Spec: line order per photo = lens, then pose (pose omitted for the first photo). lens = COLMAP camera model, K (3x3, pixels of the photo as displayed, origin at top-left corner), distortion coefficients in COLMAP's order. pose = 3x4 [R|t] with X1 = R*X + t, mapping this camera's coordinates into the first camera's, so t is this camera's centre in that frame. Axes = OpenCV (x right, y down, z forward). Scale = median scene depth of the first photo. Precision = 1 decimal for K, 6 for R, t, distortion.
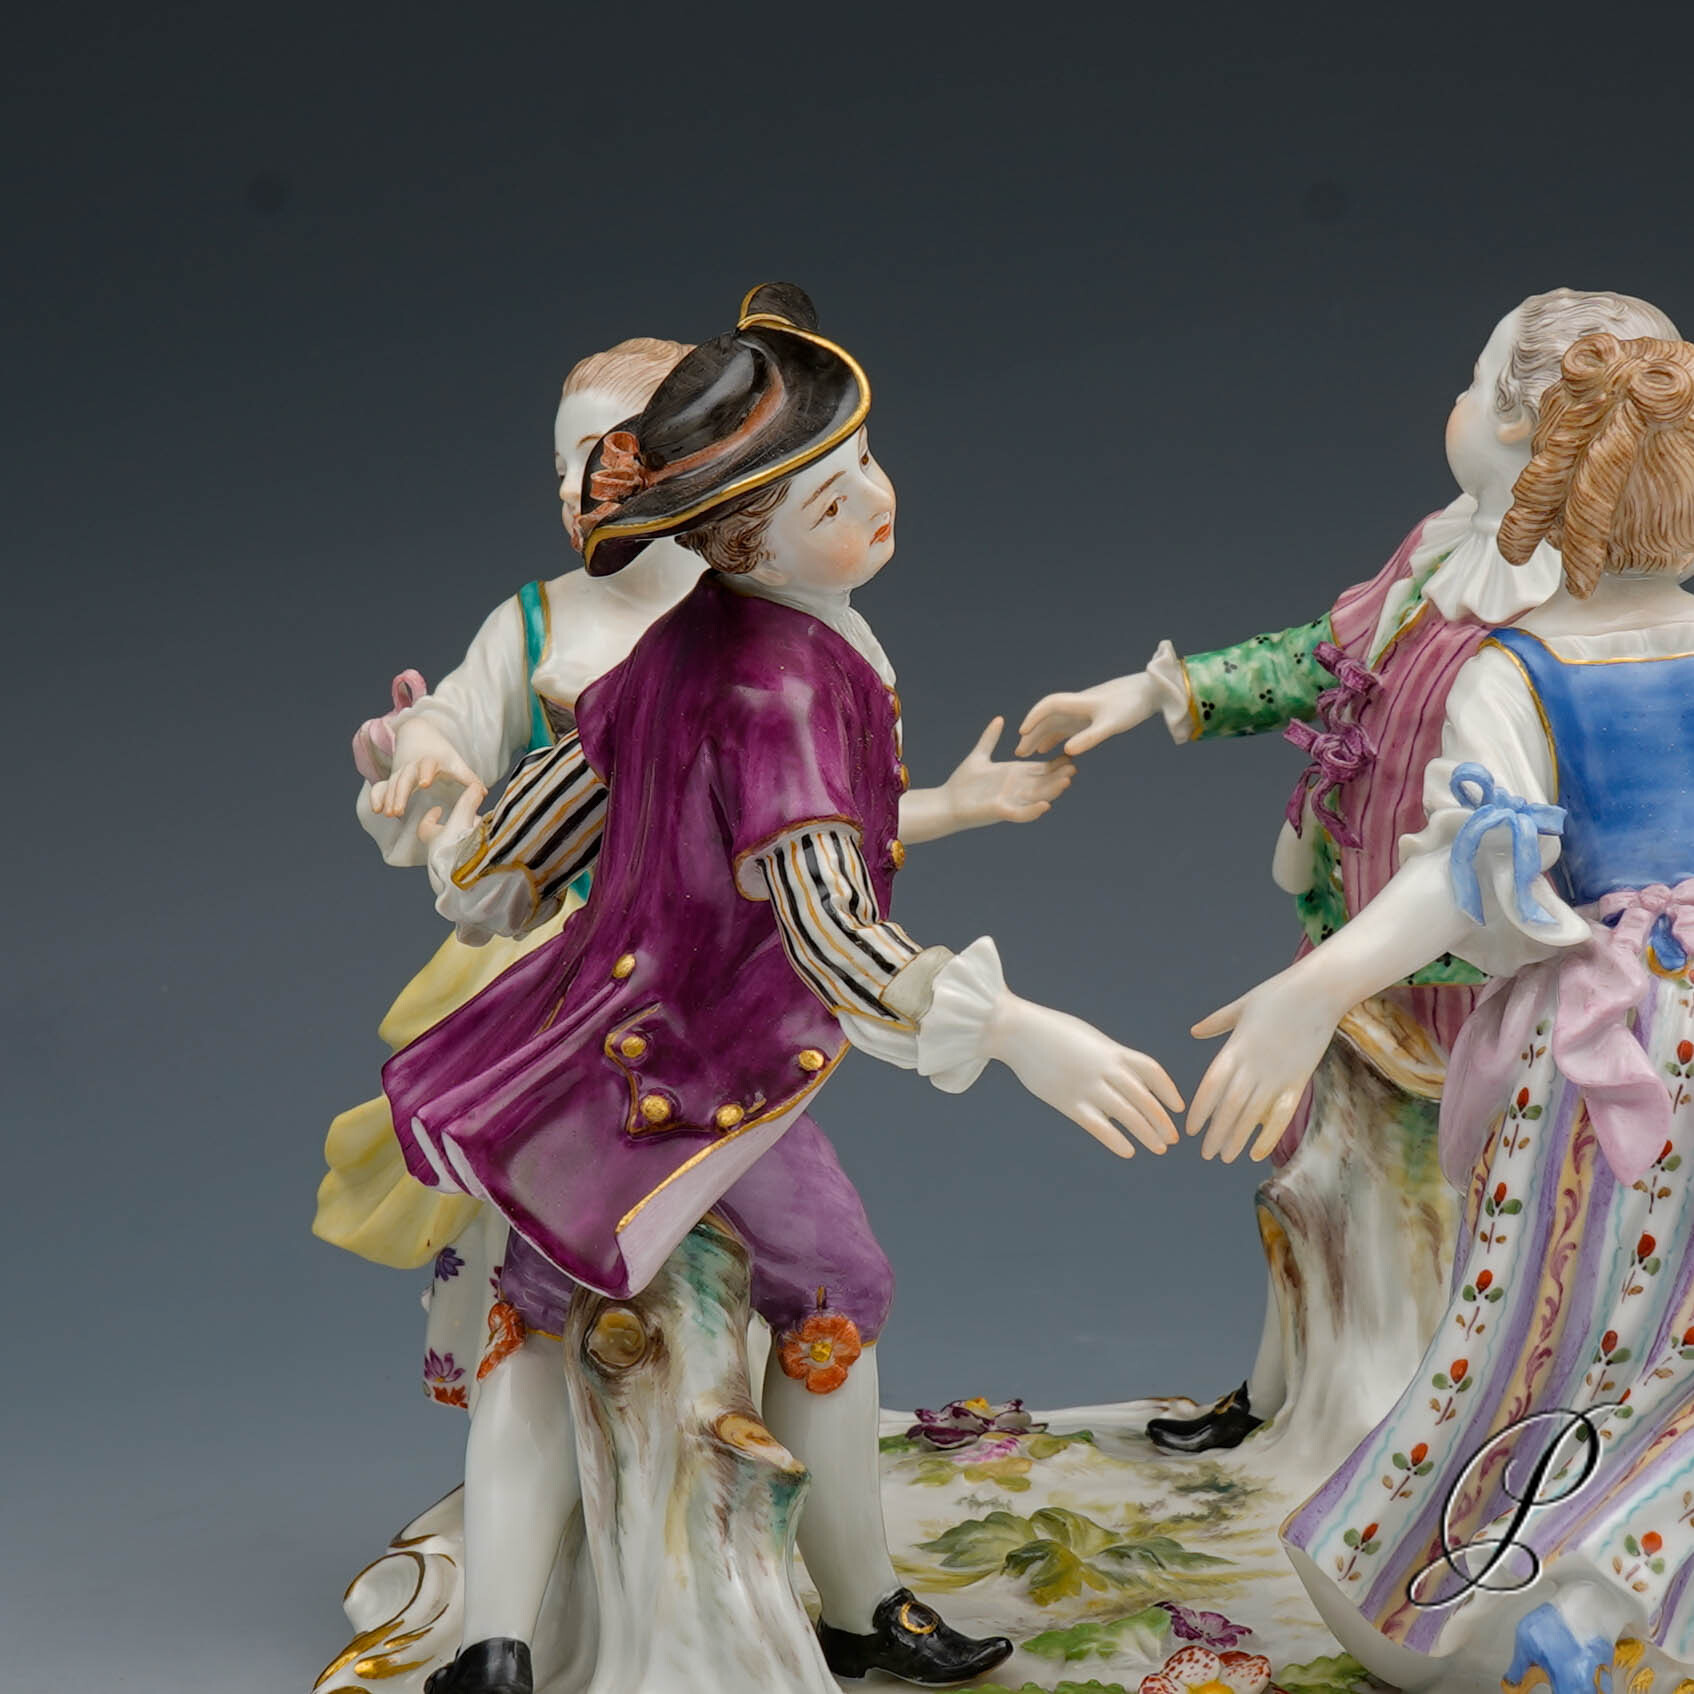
lens RADIAL K [[4844.6, 0, 887.4], [0, 4844.6, 792.2], [0, 0, 1]] dist [-0.011763, 0.000000]
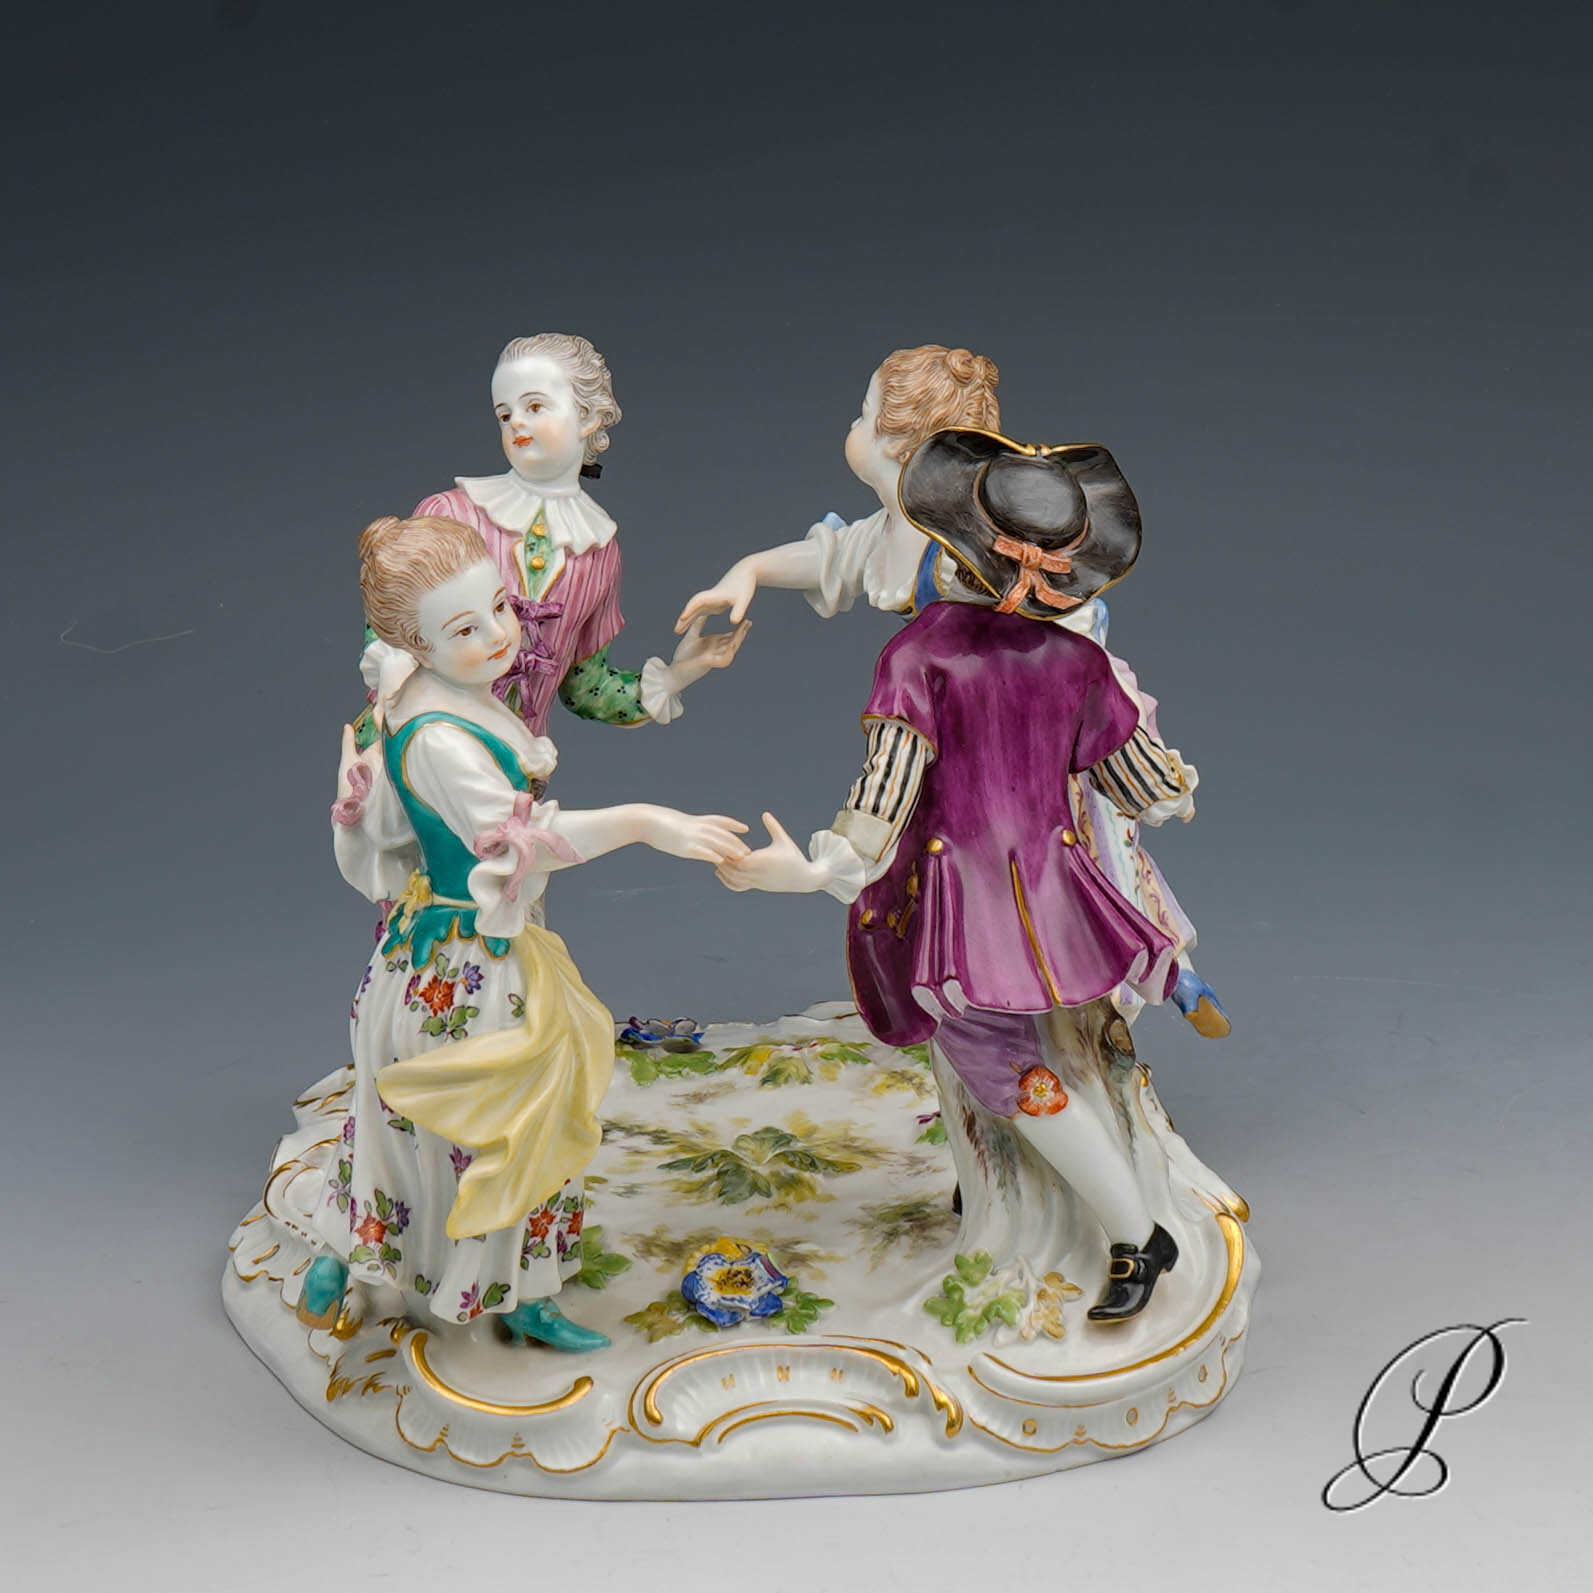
lens RADIAL K [[4830.8, 0, 830.3], [0, 4830.8, 688.3], [0, 0, 1]] dist [-0.031603, 0.000000]
pose [[-0.063071, -0.279557, 0.958055, -1.648950], [0.139163, 0.948124, 0.285821, -0.506275], [-0.988259, 0.151353, -0.020895, 1.115572]]
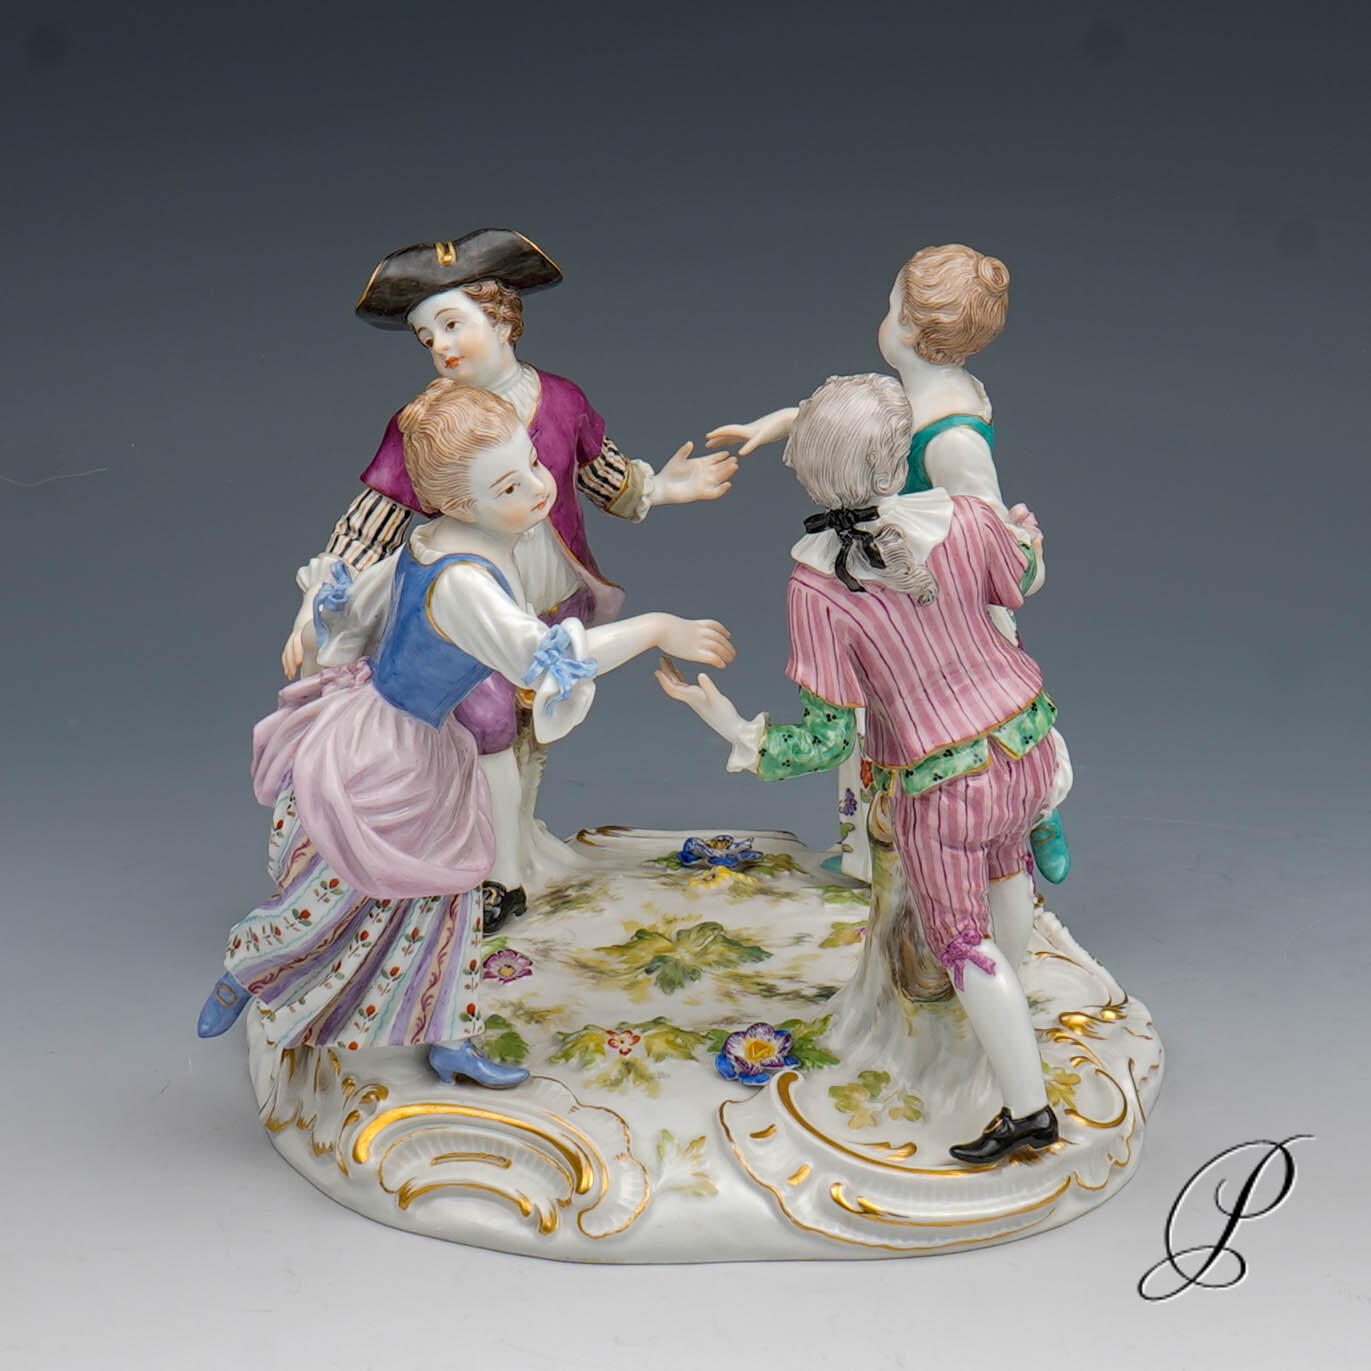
lens RADIAL K [[4829.6, 0, 684.5], [0, 4829.6, 686.7], [0, 0, 1]] dist [0.122179, 0.000000]
pose [[-0.032792, 0.357839, -0.933207, 1.896921], [-0.115919, 0.926046, 0.359167, -0.655677], [0.992717, 0.119954, 0.011114, 1.095418]]
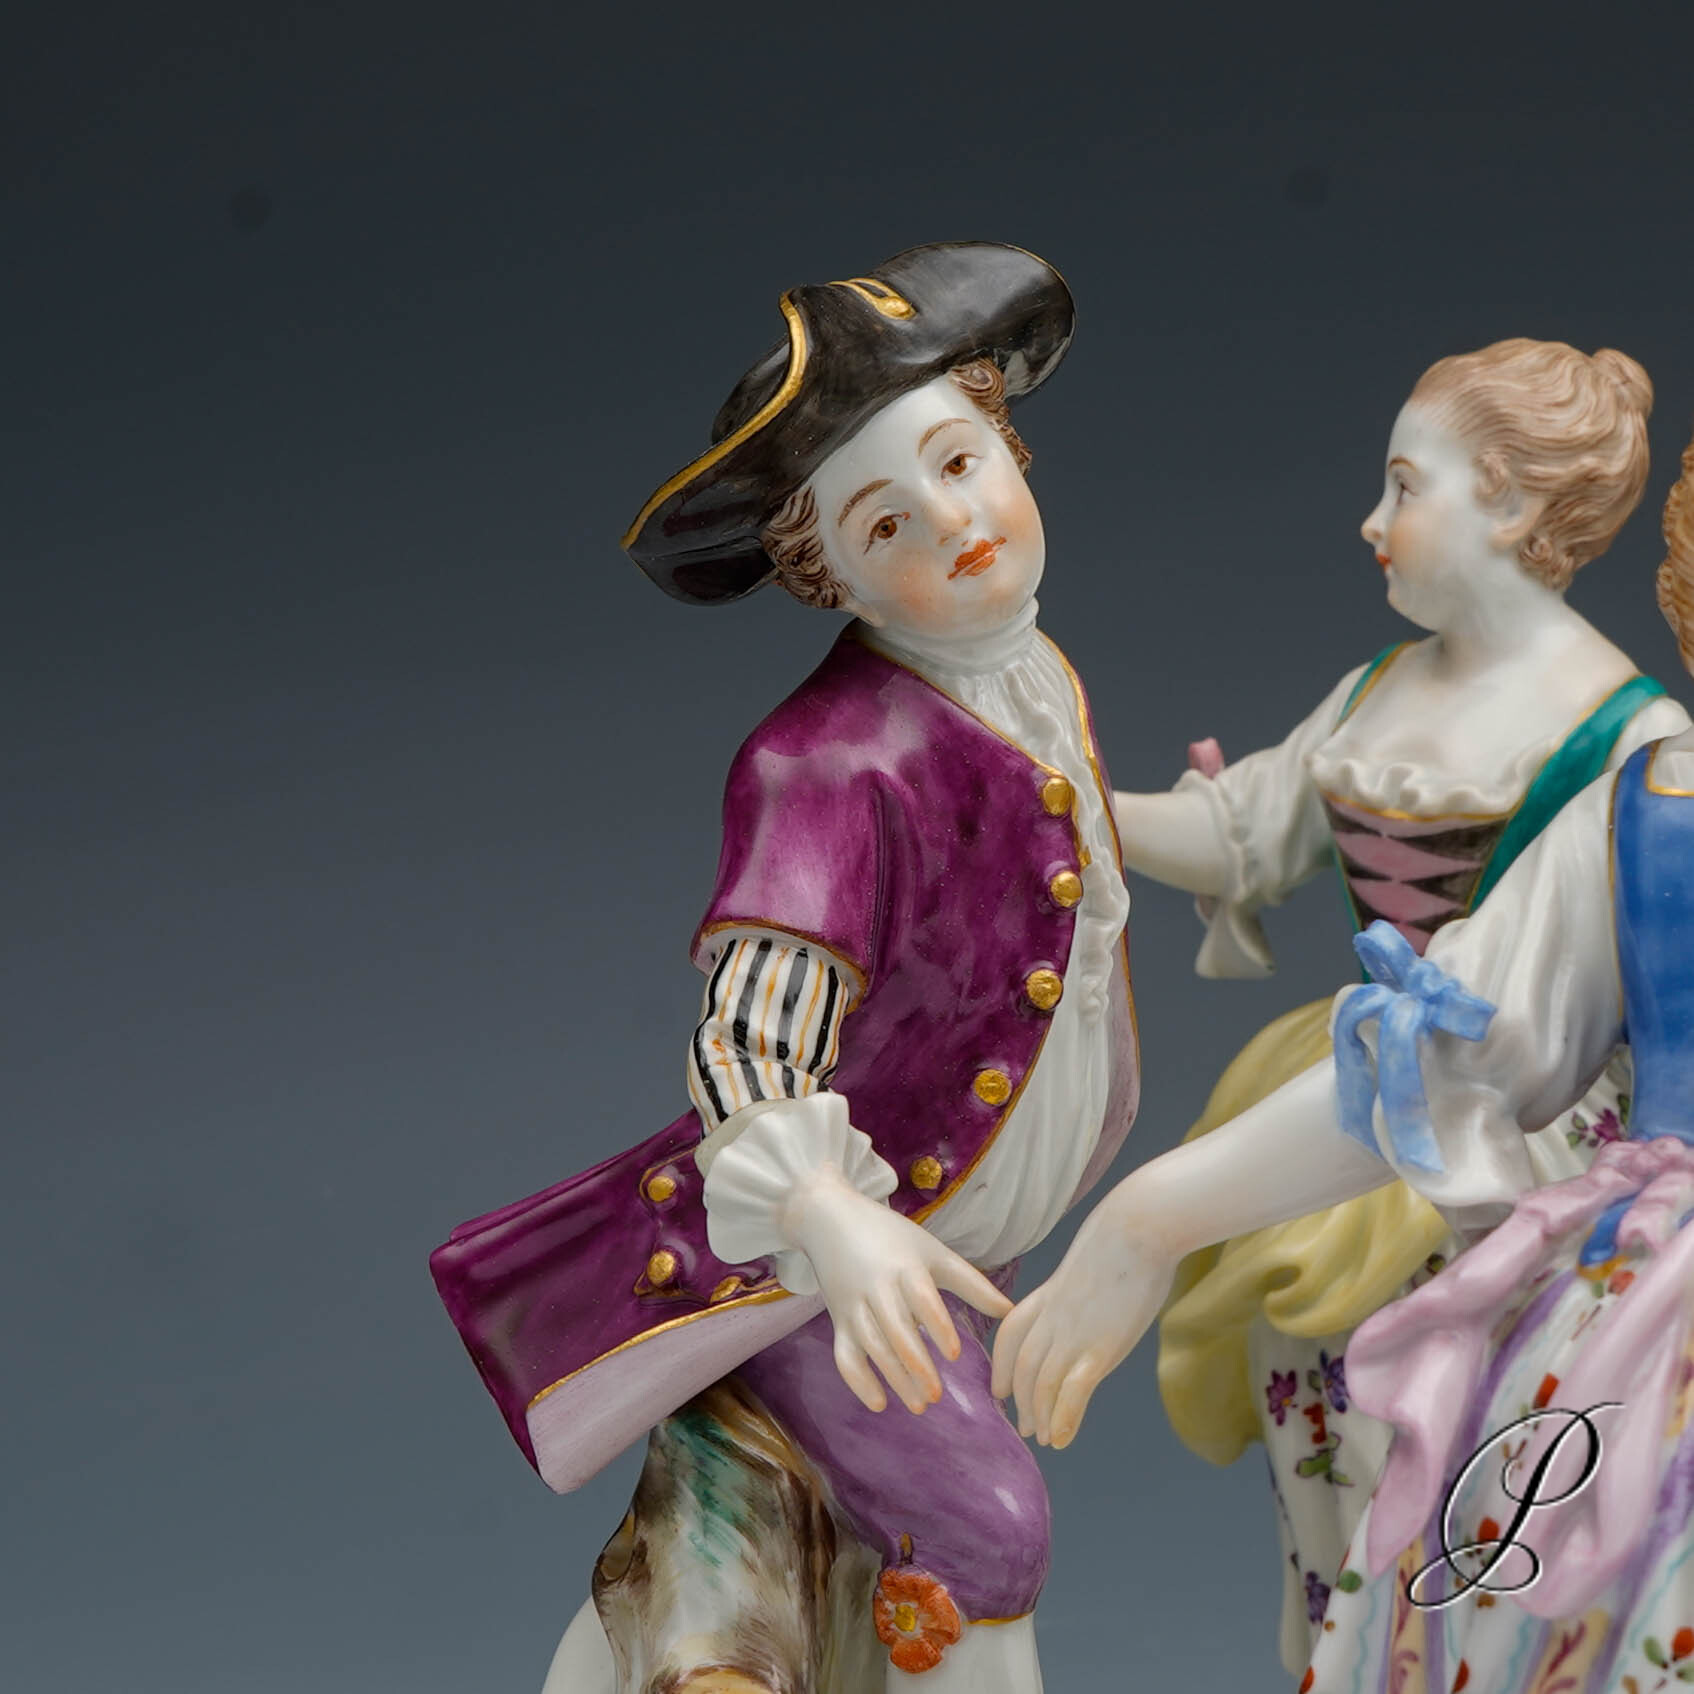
lens RADIAL K [[4844.6, 0, 863.6], [0, 4844.6, 761.1], [0, 0, 1]] dist [-0.011763, 0.000000]
pose [[0.674917, 0.060960, -0.735372, 0.556443], [-0.082456, 0.996571, 0.006935, -0.026592], [0.733272, 0.055956, 0.677629, 0.472934]]
